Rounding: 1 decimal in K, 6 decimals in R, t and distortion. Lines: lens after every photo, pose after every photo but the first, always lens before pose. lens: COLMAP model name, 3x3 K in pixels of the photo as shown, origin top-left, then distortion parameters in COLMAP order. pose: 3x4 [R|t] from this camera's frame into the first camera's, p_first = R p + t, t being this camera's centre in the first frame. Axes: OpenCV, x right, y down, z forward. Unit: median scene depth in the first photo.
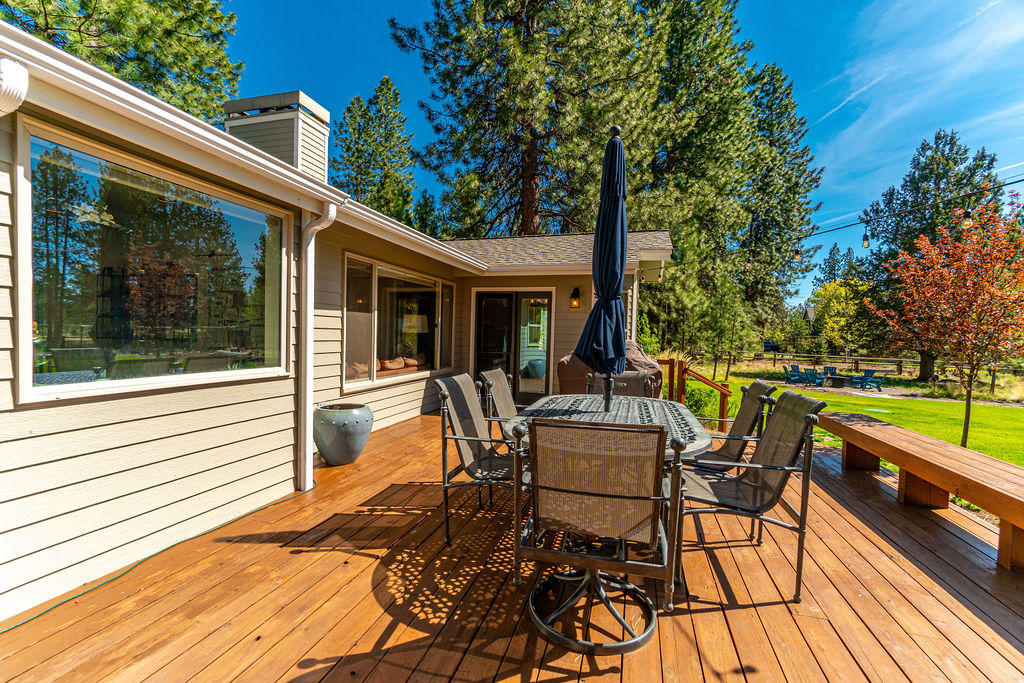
lens RADIAL K [[448.4, 0, 512.6], [0, 448.4, 345.1], [0, 0, 1]] dist [-0.000241, 0.000149]
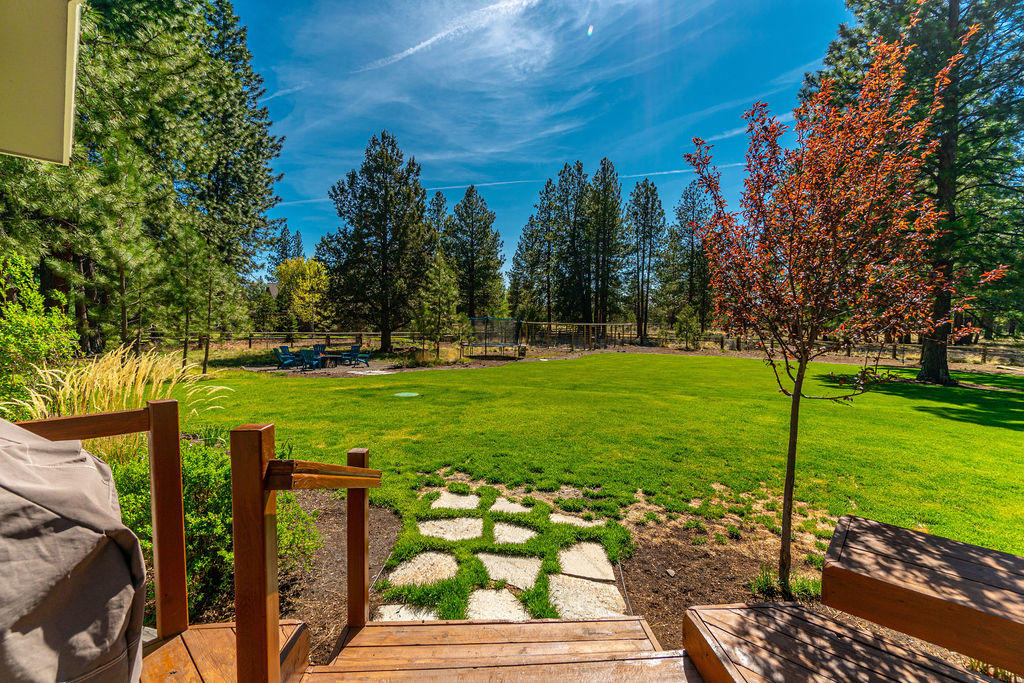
lens RADIAL K [[451.7, 0, 518.8], [0, 451.7, 340.9], [0, 0, 1]] dist [-0.001245, -0.000275]
pose [[0.454456, -0.063704, 0.888488, 0.054403], [0.027102, 0.997967, 0.057691, -0.002301], [-0.890357, -0.002138, 0.455259, 0.170670]]
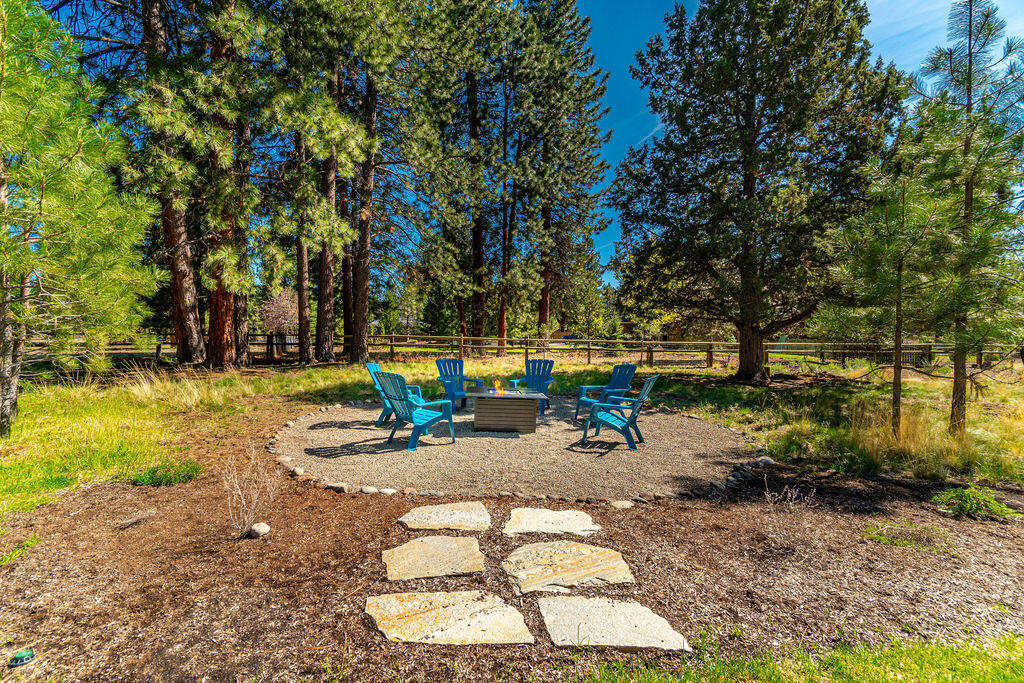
lens RADIAL K [[429.3, 0, 512.0], [0, 429.3, 341.5], [0, 0, 1]] dist [0.000716, 0.000222]
pose [[0.963348, -0.030220, 0.266547, 0.512665], [0.033960, 0.999379, -0.009431, 0.030947], [-0.266097, 0.018137, 0.963776, 0.578766]]
